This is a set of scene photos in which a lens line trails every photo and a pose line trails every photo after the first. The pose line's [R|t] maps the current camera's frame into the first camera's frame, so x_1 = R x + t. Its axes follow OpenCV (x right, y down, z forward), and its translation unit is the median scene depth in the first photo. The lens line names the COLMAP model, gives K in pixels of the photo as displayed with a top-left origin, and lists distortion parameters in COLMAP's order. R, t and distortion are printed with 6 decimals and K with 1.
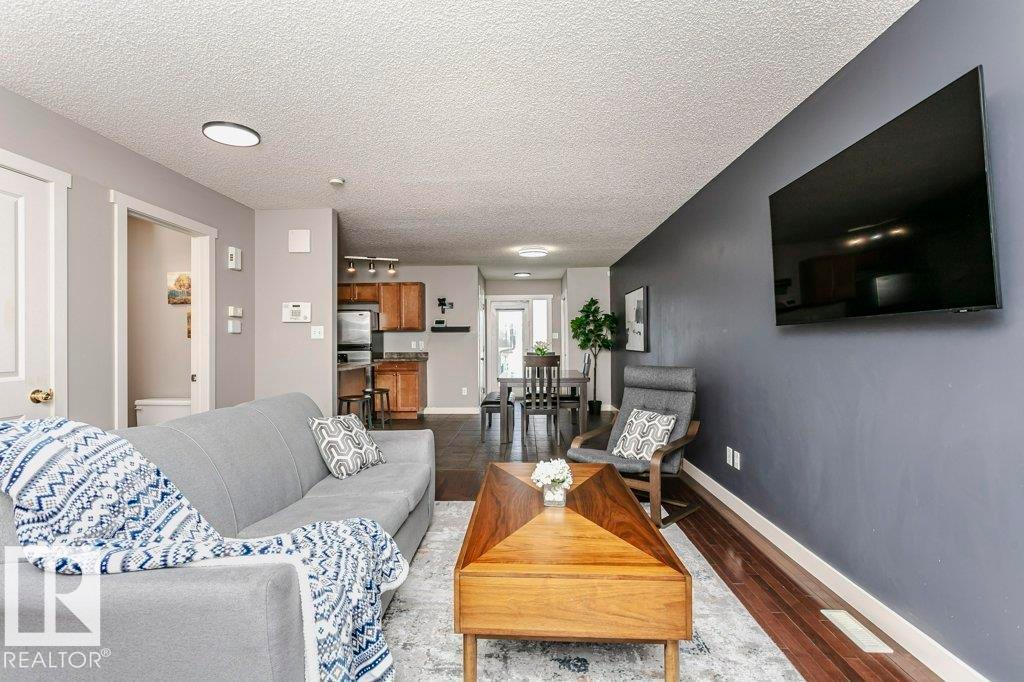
lens RADIAL K [[492.1, 0, 498.8], [0, 492.1, 335.9], [0, 0, 1]] dist [-0.003032, -0.000145]
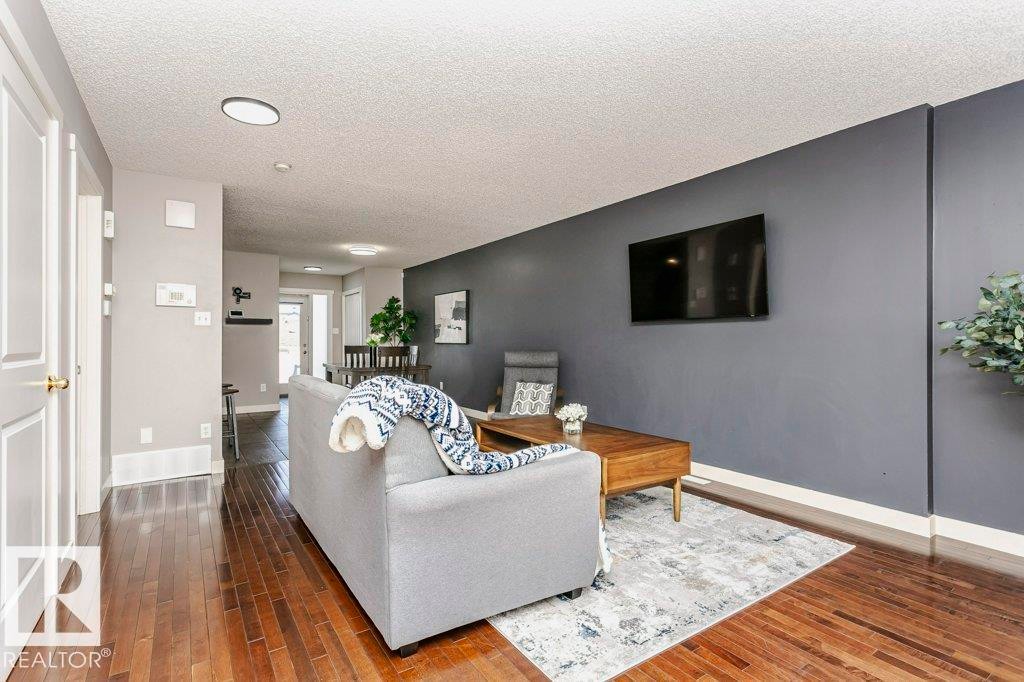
lens RADIAL K [[492.1, 0, 498.8], [0, 492.1, 335.9], [0, 0, 1]] dist [-0.003032, -0.000145]
pose [[0.808523, 0.012354, 0.588335, -0.281374], [-0.012113, 0.999917, -0.004349, 0.013504], [-0.588340, -0.003610, 0.808606, -0.032188]]
